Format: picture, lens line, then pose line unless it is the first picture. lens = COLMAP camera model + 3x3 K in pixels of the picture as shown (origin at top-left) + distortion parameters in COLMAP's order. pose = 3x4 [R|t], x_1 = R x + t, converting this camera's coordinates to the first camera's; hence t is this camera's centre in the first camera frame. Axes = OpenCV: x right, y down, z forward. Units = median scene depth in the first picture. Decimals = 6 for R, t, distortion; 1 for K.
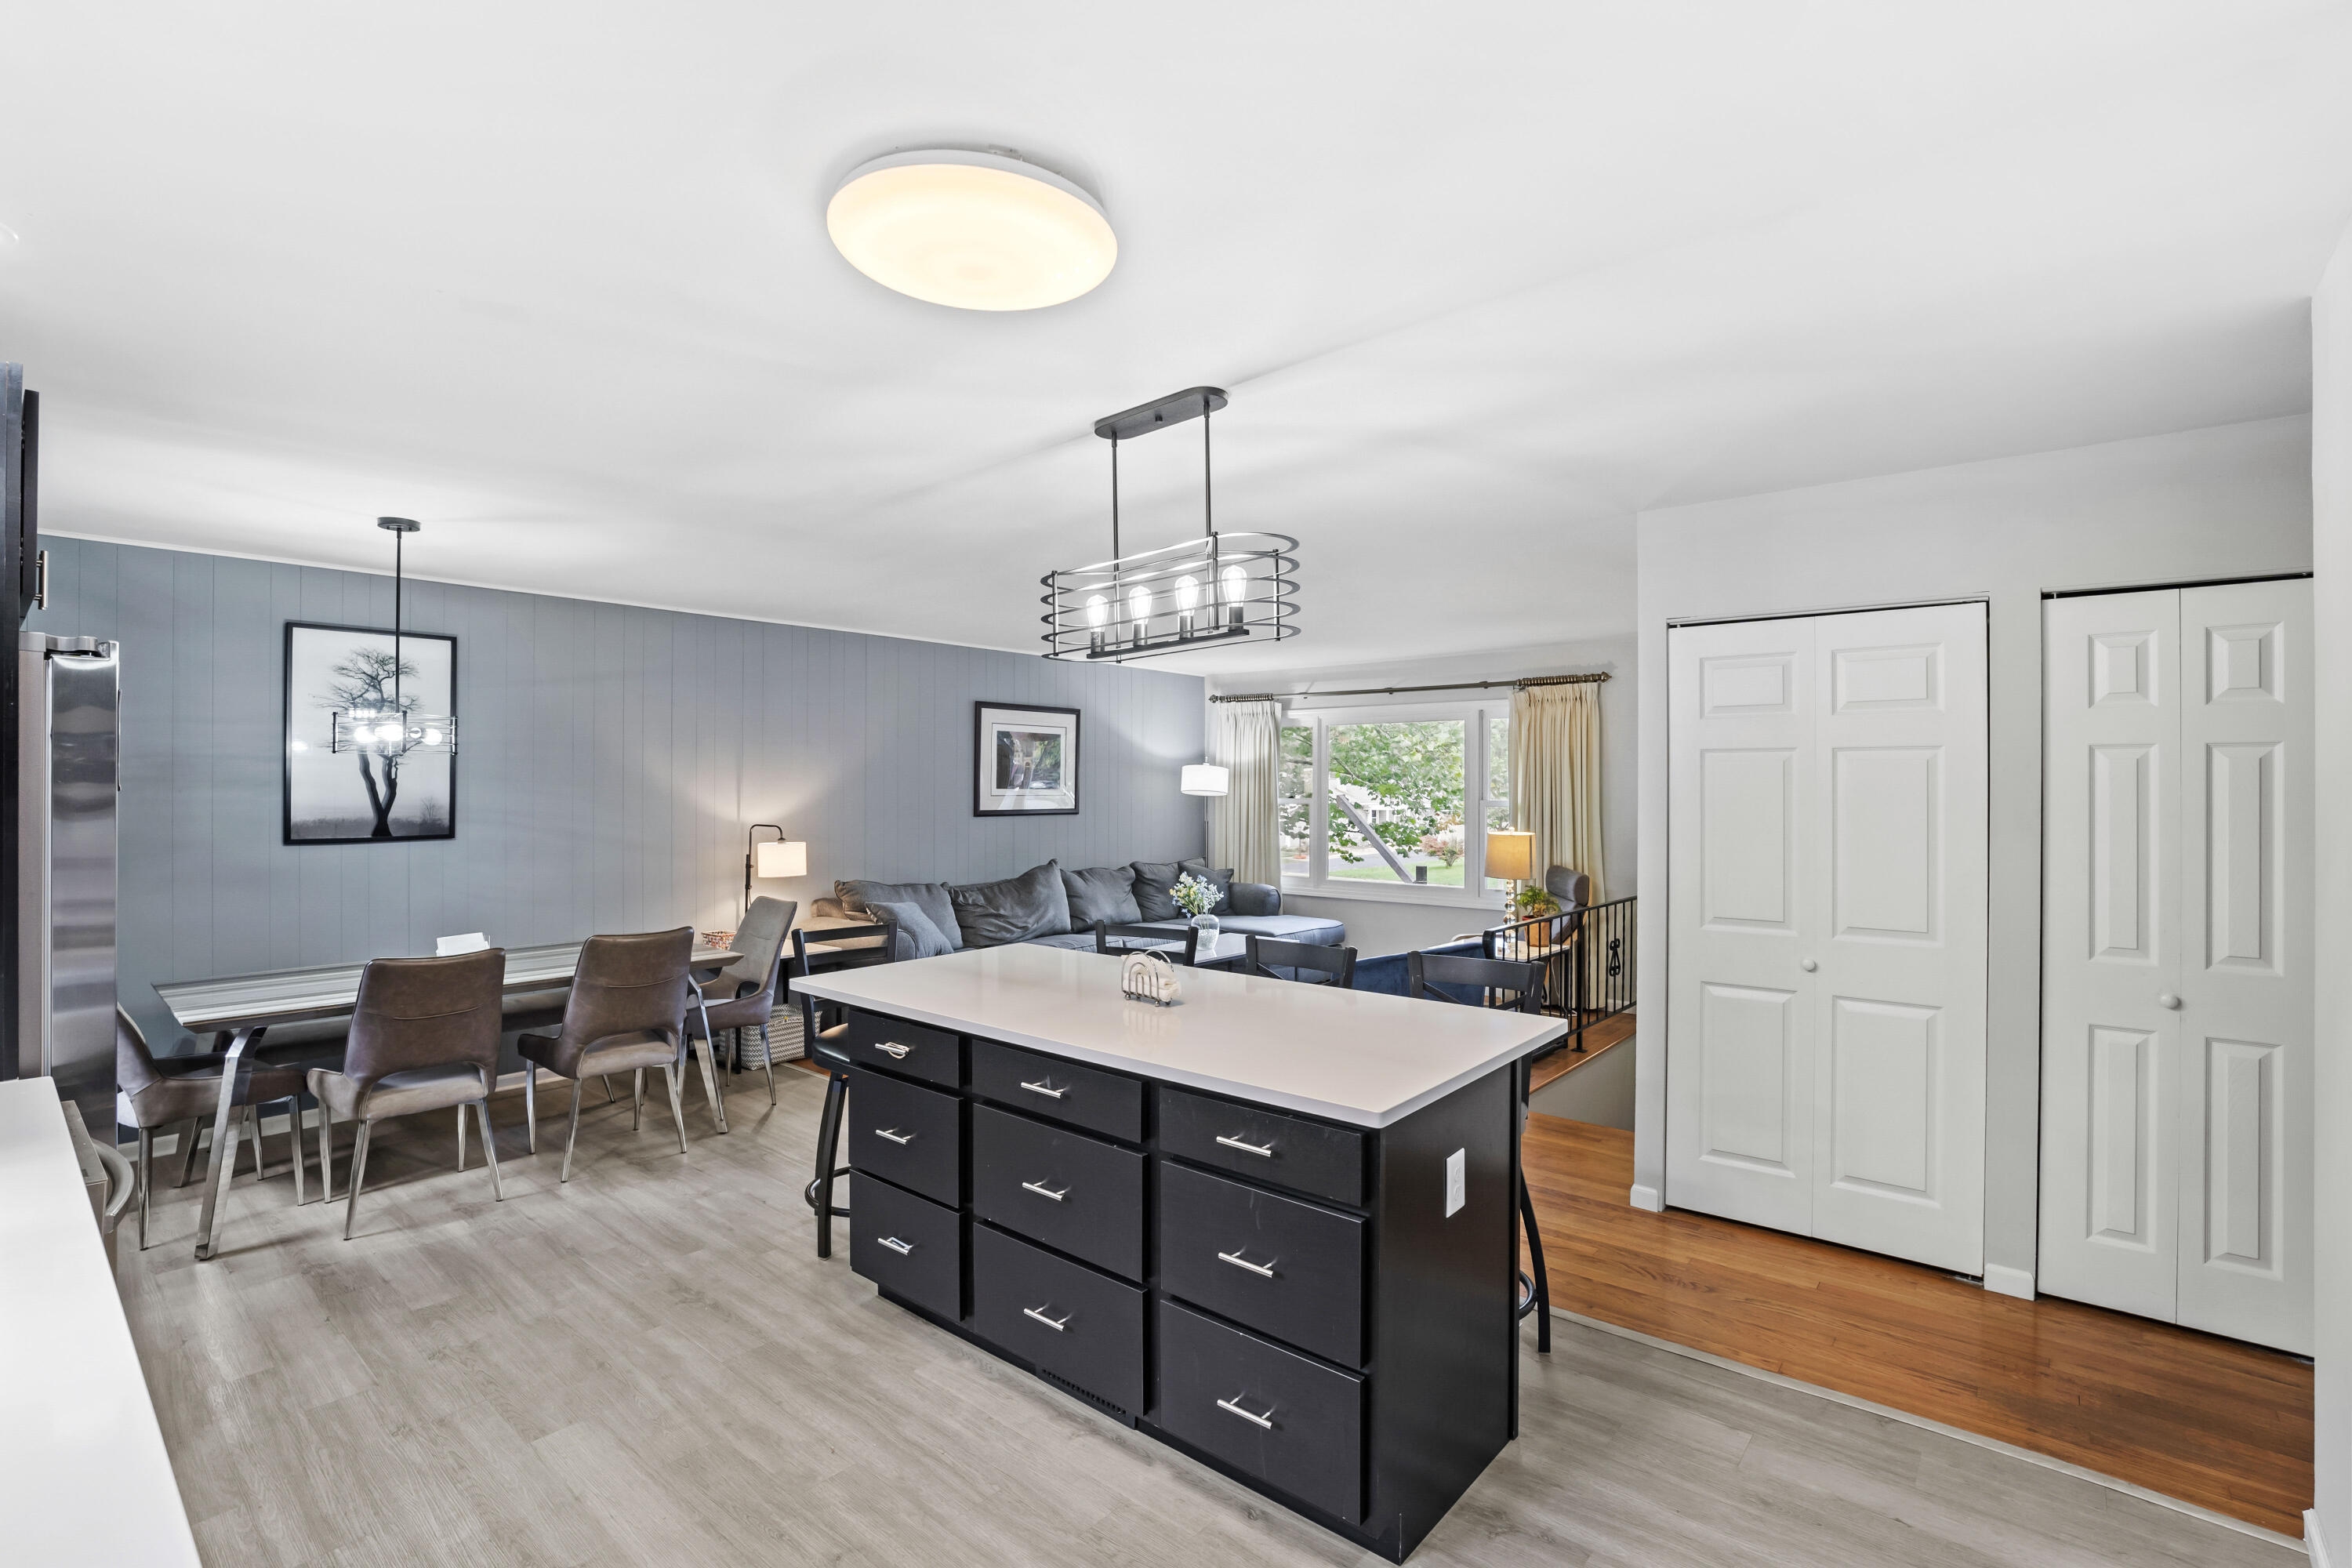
lens RADIAL K [[1061.7, 0, 1176.0], [0, 1061.7, 784.0], [0, 0, 1]] dist [-0.046850, -0.000047]
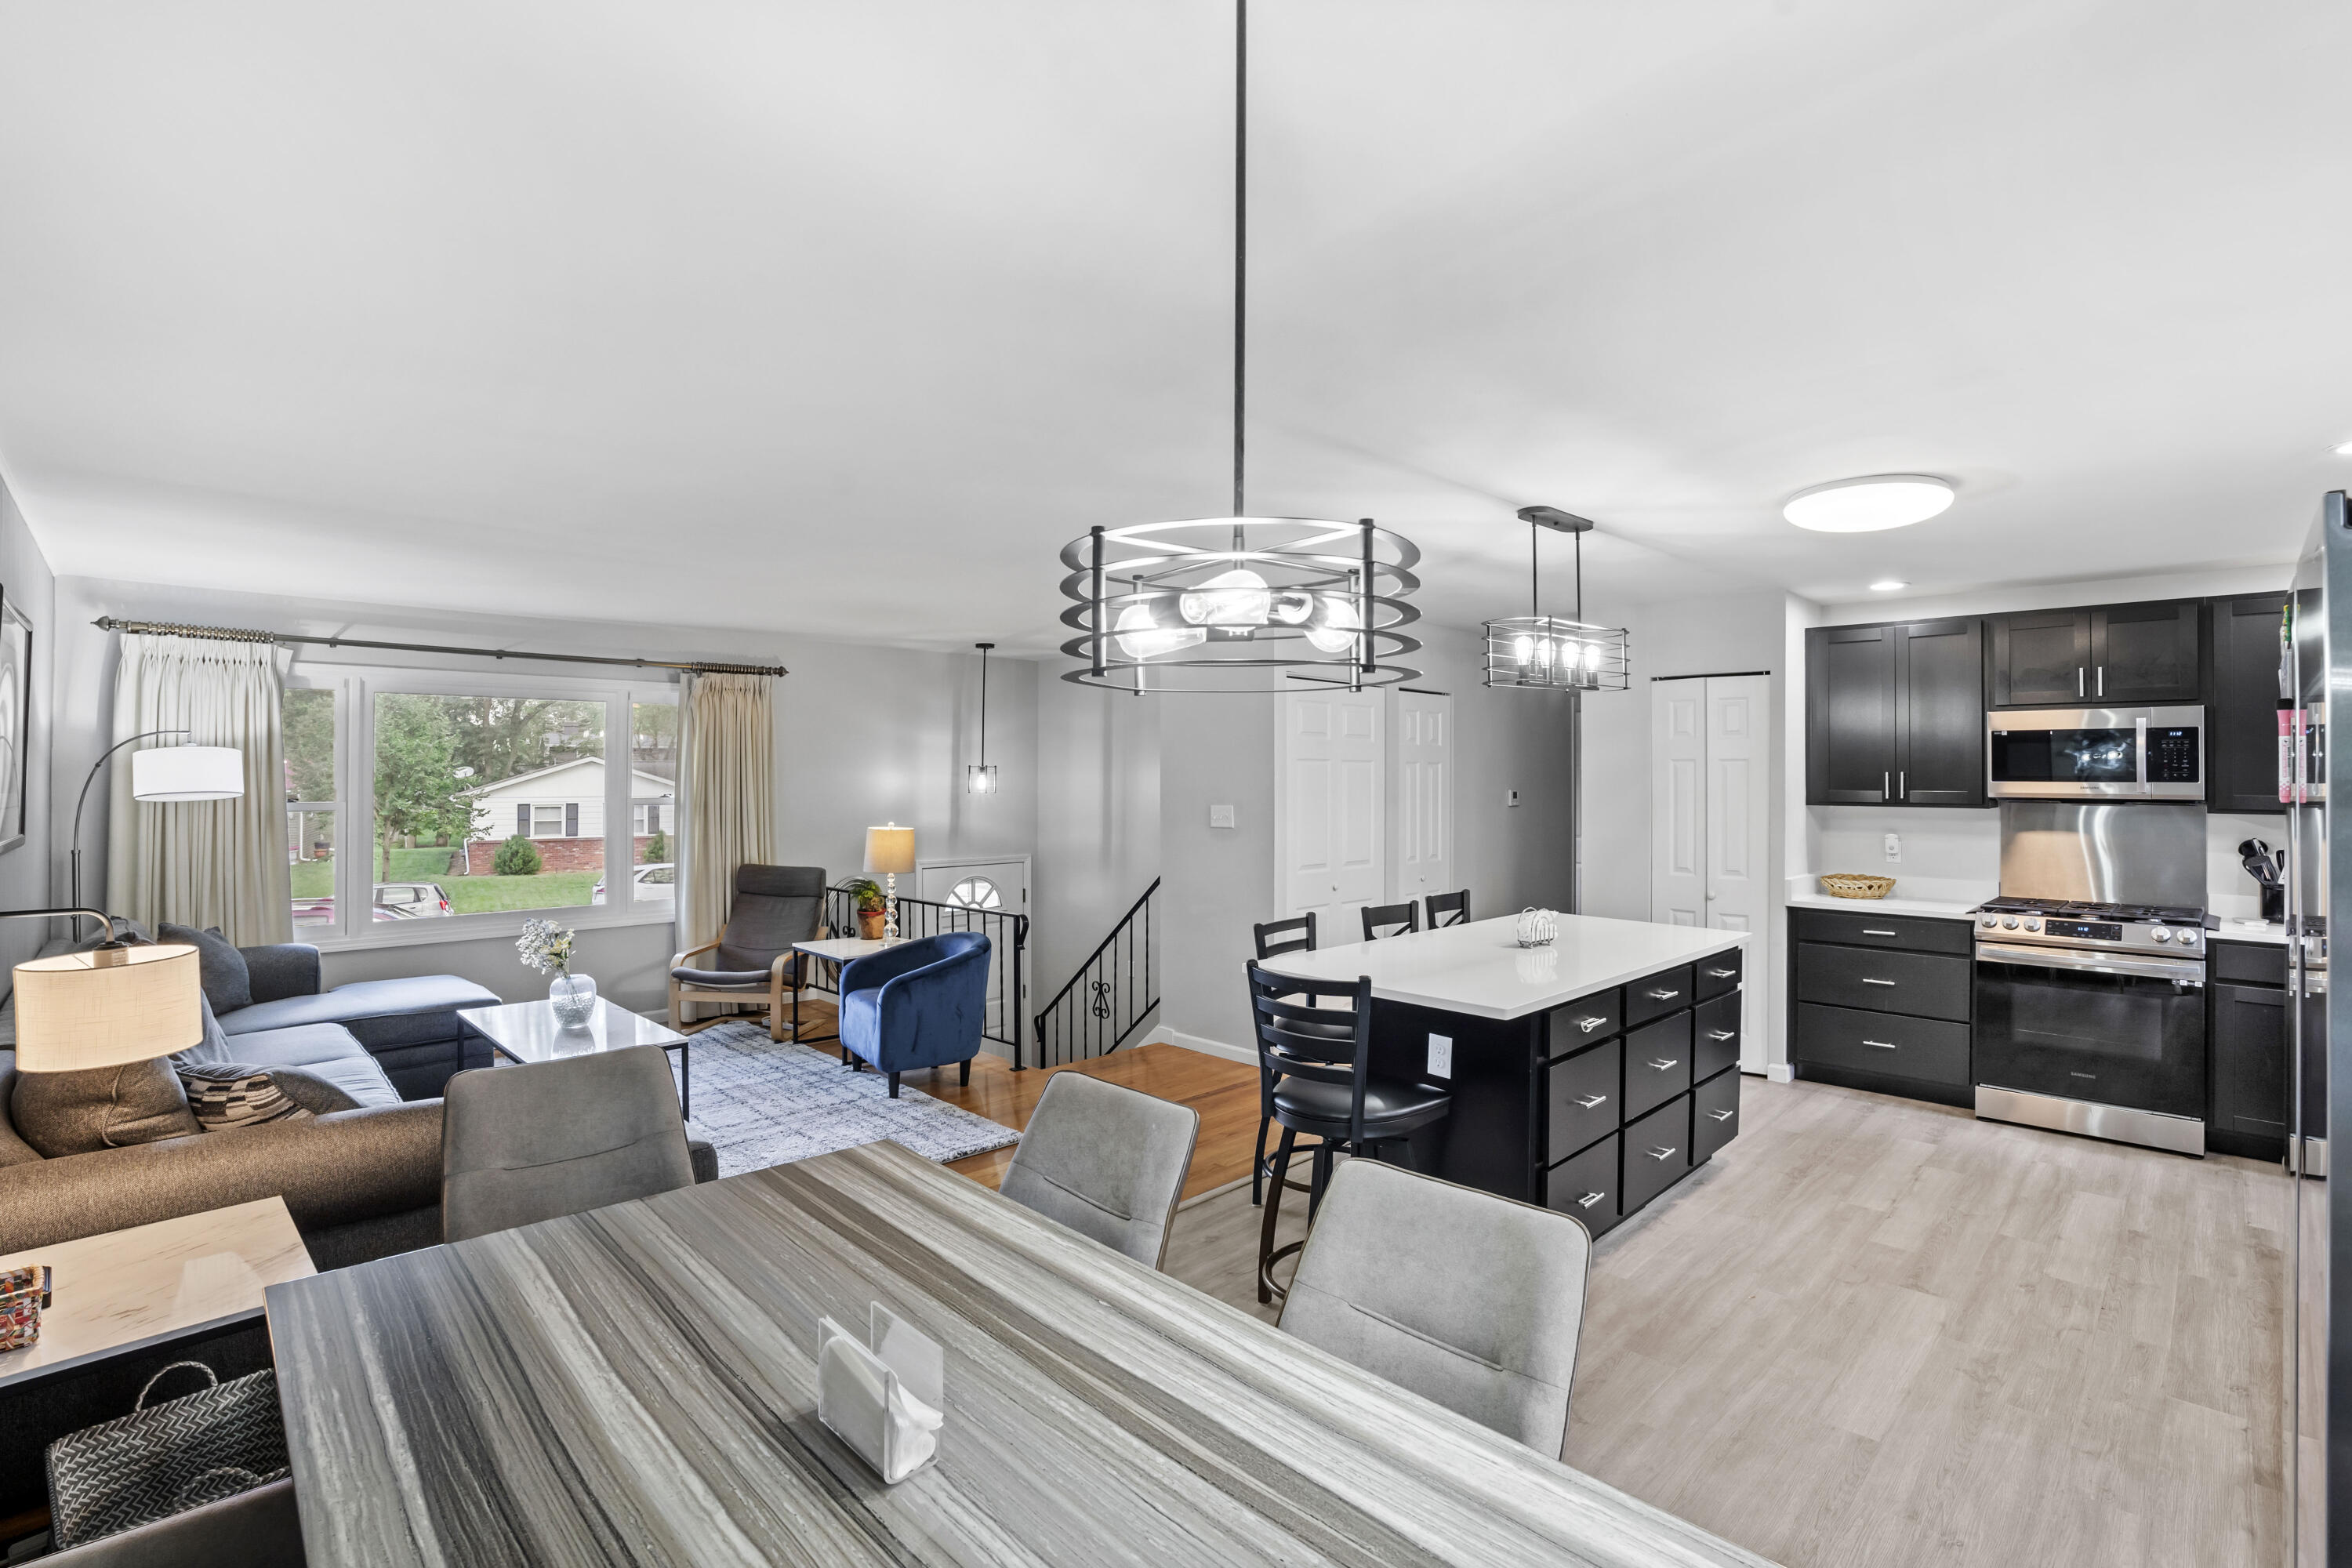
lens RADIAL K [[1061.7, 0, 1176.0], [0, 1061.7, 784.0], [0, 0, 1]] dist [-0.046850, -0.000047]
pose [[0.103576, -0.008584, 0.994584, -1.278253], [-0.003888, 0.999952, 0.009036, -0.012086], [-0.994614, -0.004803, 0.103538, 1.195239]]
